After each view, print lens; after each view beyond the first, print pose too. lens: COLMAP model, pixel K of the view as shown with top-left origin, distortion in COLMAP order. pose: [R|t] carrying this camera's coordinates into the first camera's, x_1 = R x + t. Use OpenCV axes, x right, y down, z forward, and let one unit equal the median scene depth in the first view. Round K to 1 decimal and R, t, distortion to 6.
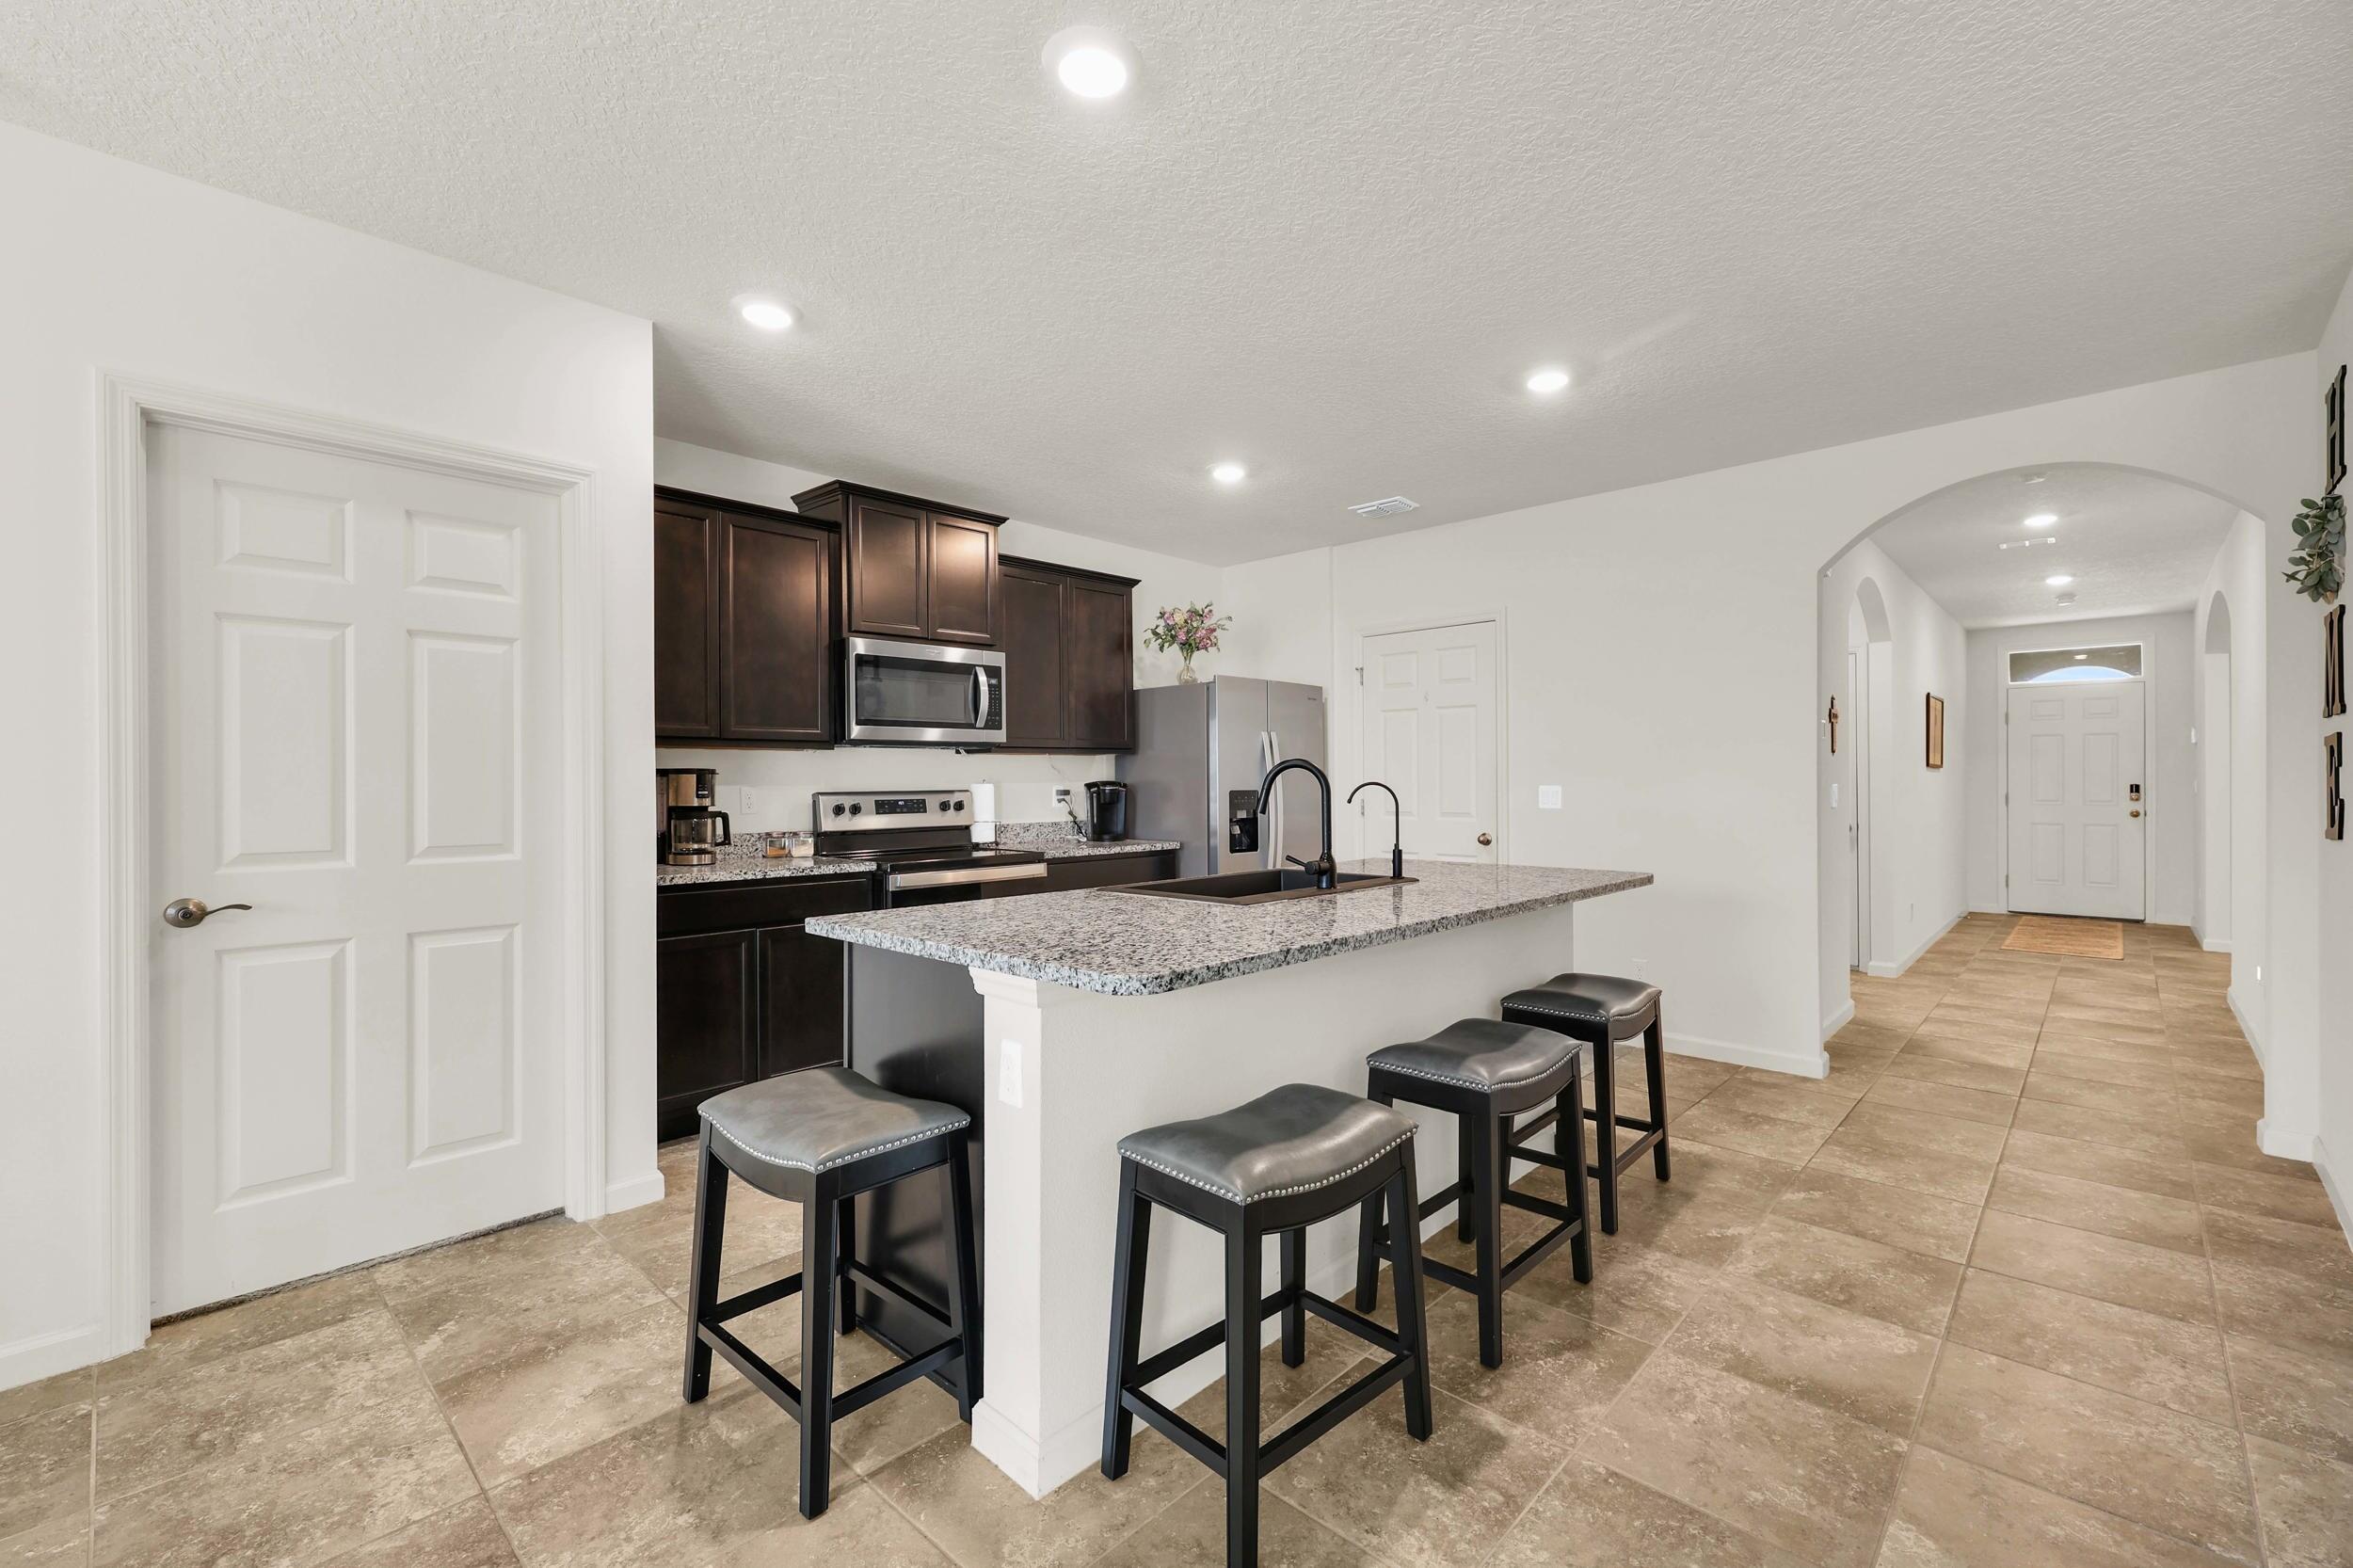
lens RADIAL K [[984.9, 0, 1222.4], [0, 984.9, 785.2], [0, 0, 1]] dist [0.000001, 0.000422]
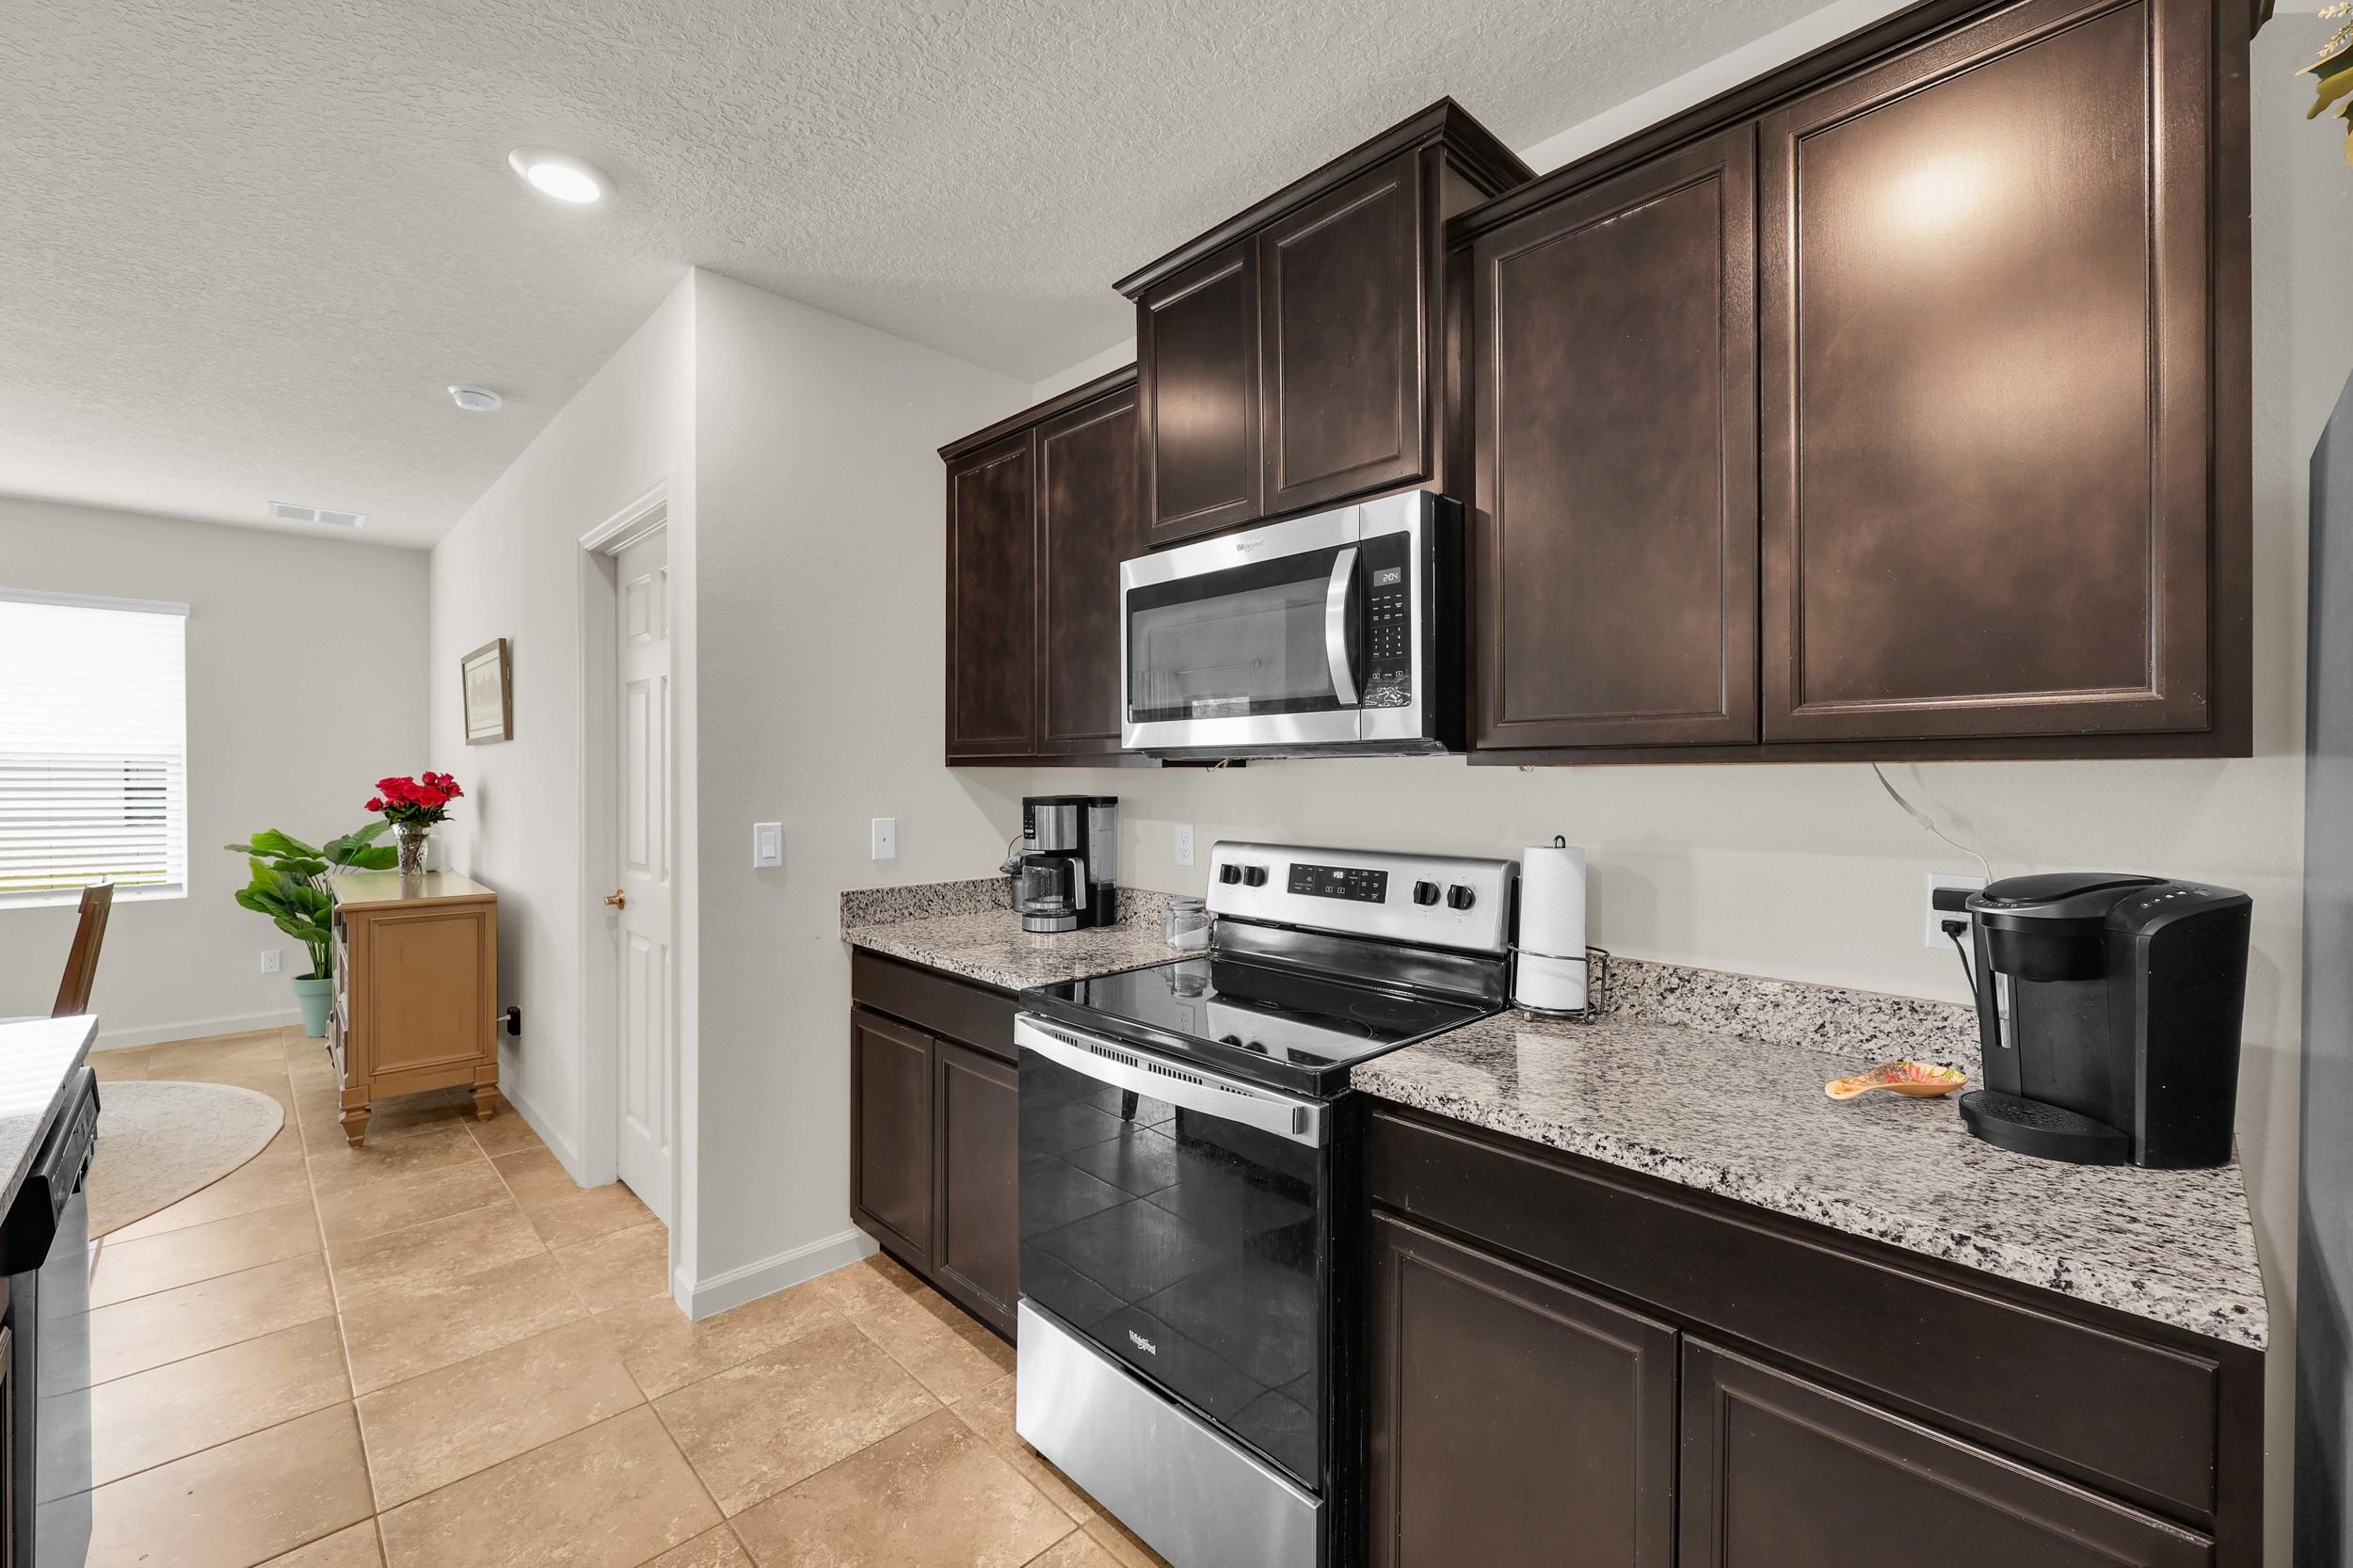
lens RADIAL K [[960.6, 0, 1186.4], [0, 960.6, 780.6], [0, 0, 1]] dist [-0.001187, 0.000255]
pose [[-0.059563, 0.013167, -0.998138, 0.226466], [-0.006945, 0.999883, 0.013604, -0.054156], [0.998200, 0.007742, -0.059465, 1.569193]]
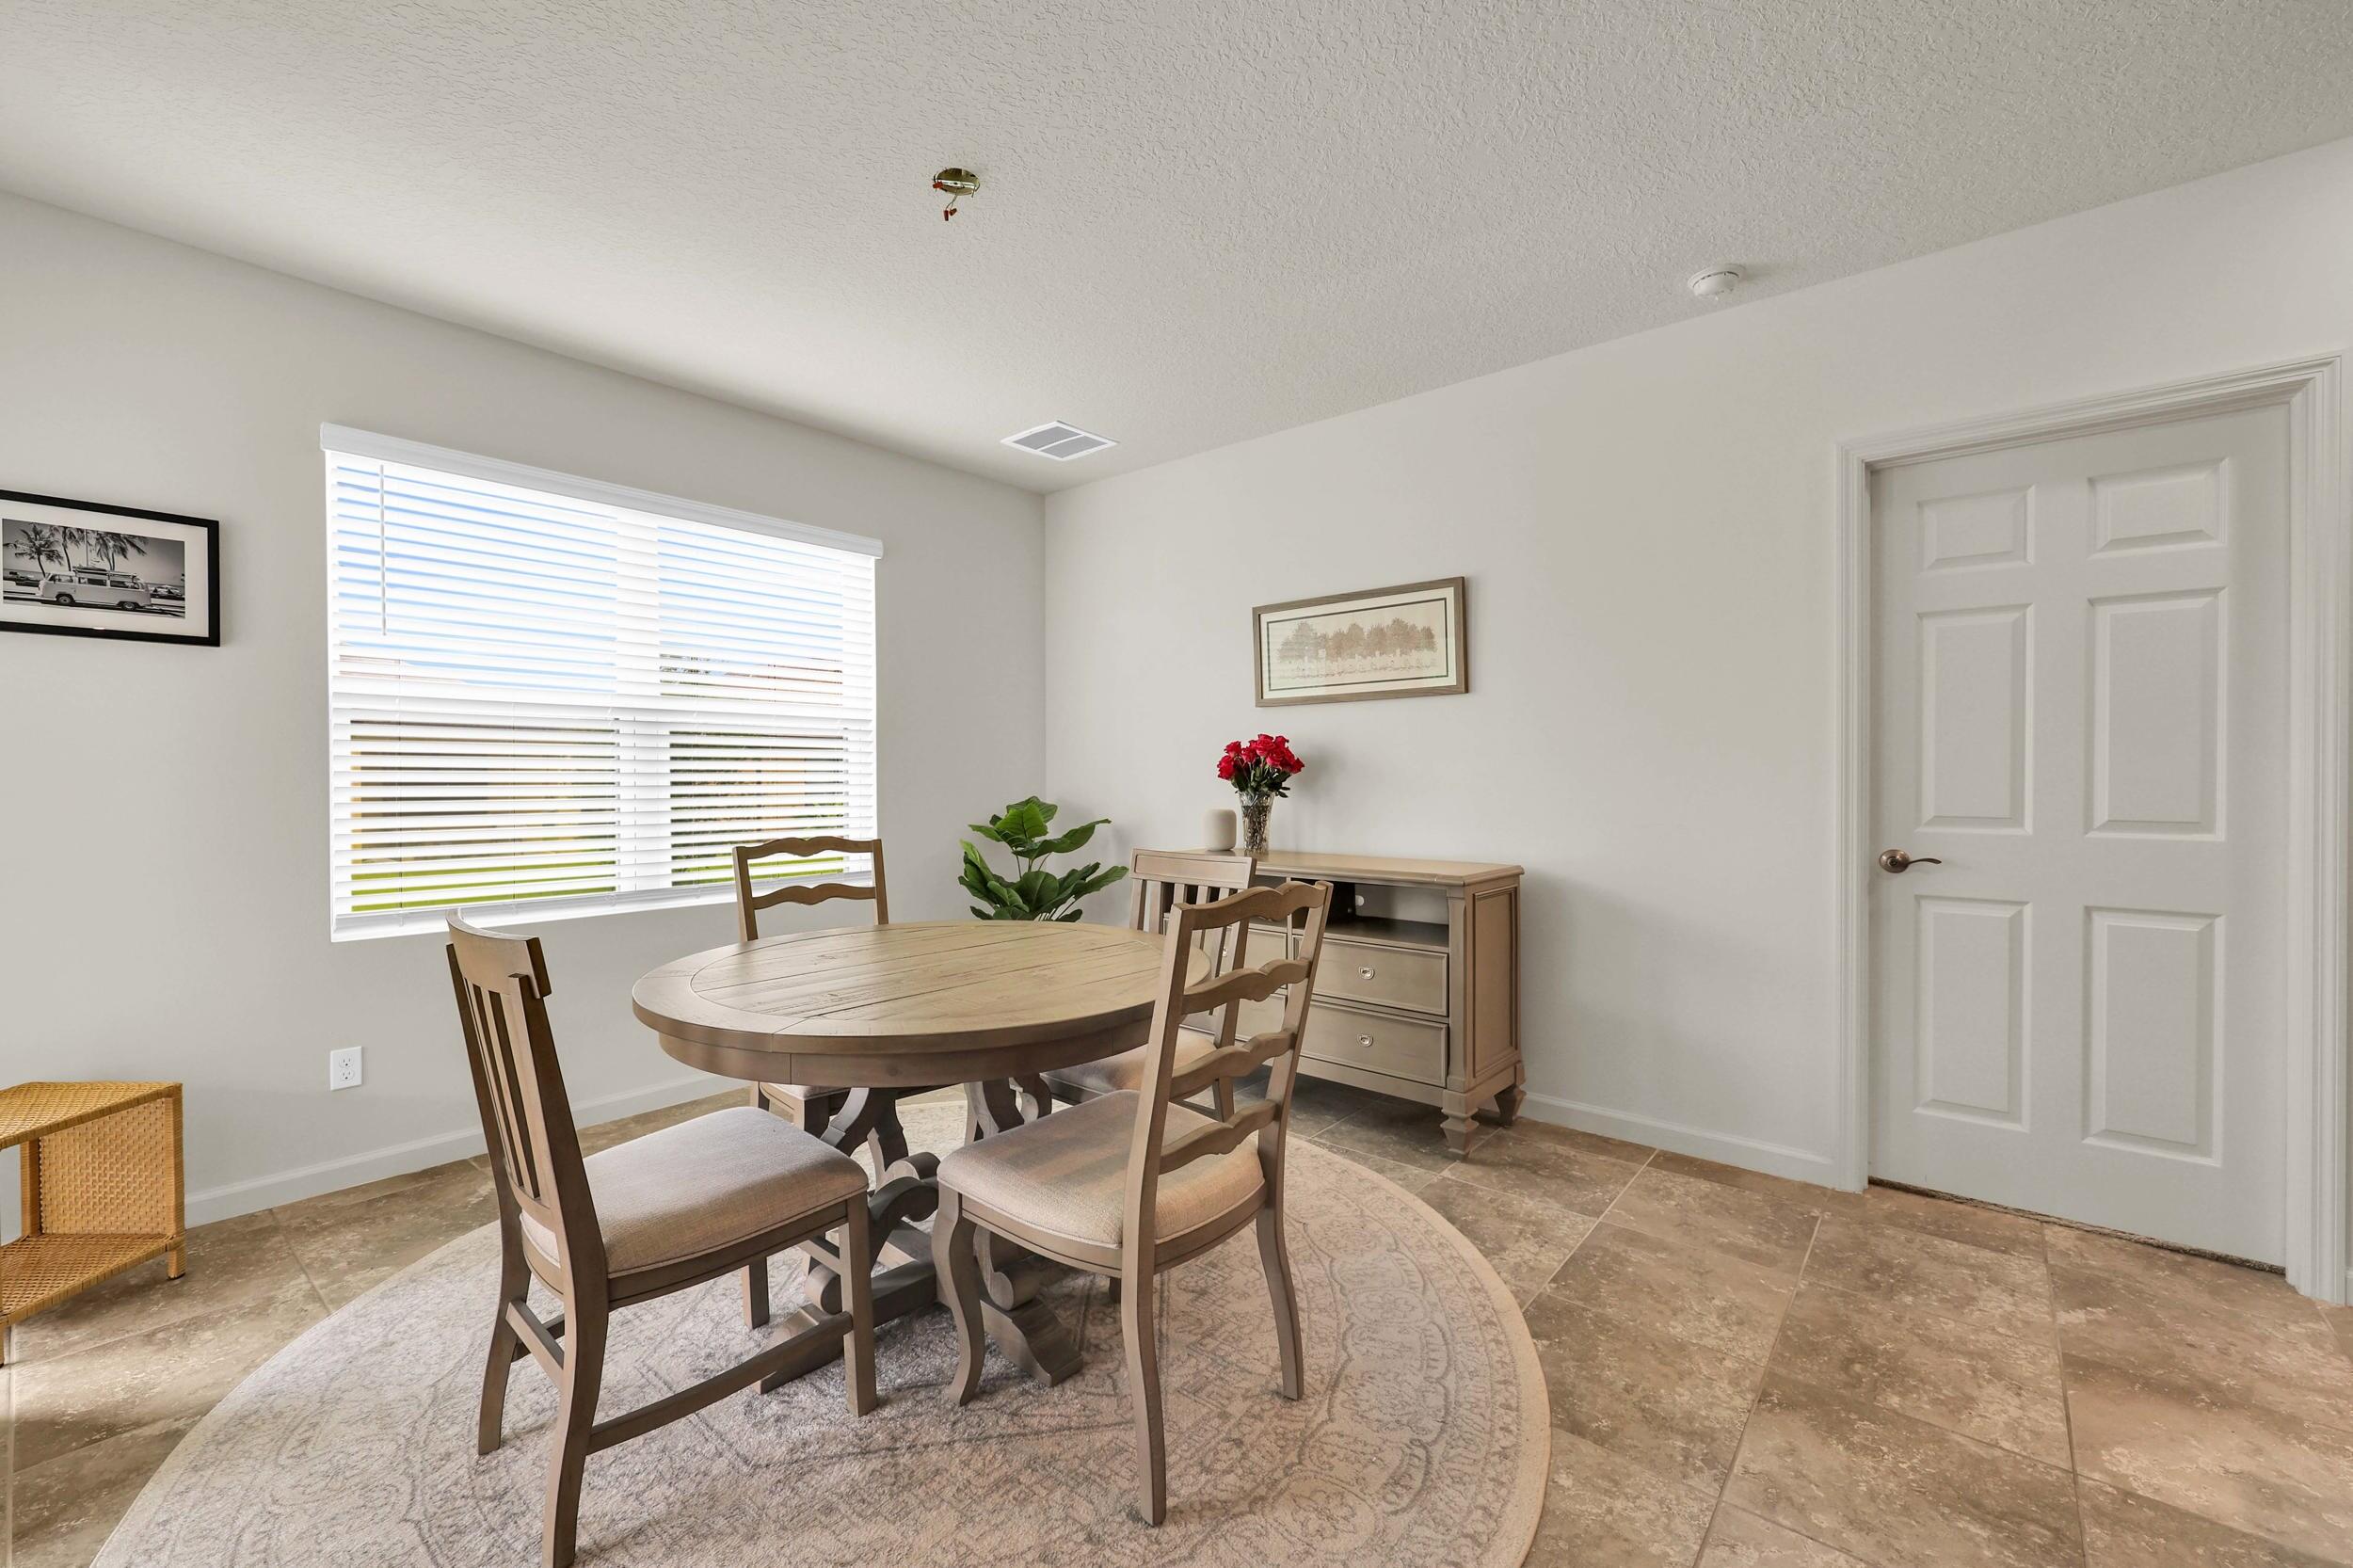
lens RADIAL K [[971.6, 0, 1176.5], [0, 971.6, 784.0], [0, 0, 1]] dist [-0.001099, 0.000229]
pose [[0.032071, 0.015279, -0.999369, 0.112337], [-0.000701, 0.999883, 0.015265, 0.012204], [0.999485, 0.000211, 0.032078, 0.050209]]
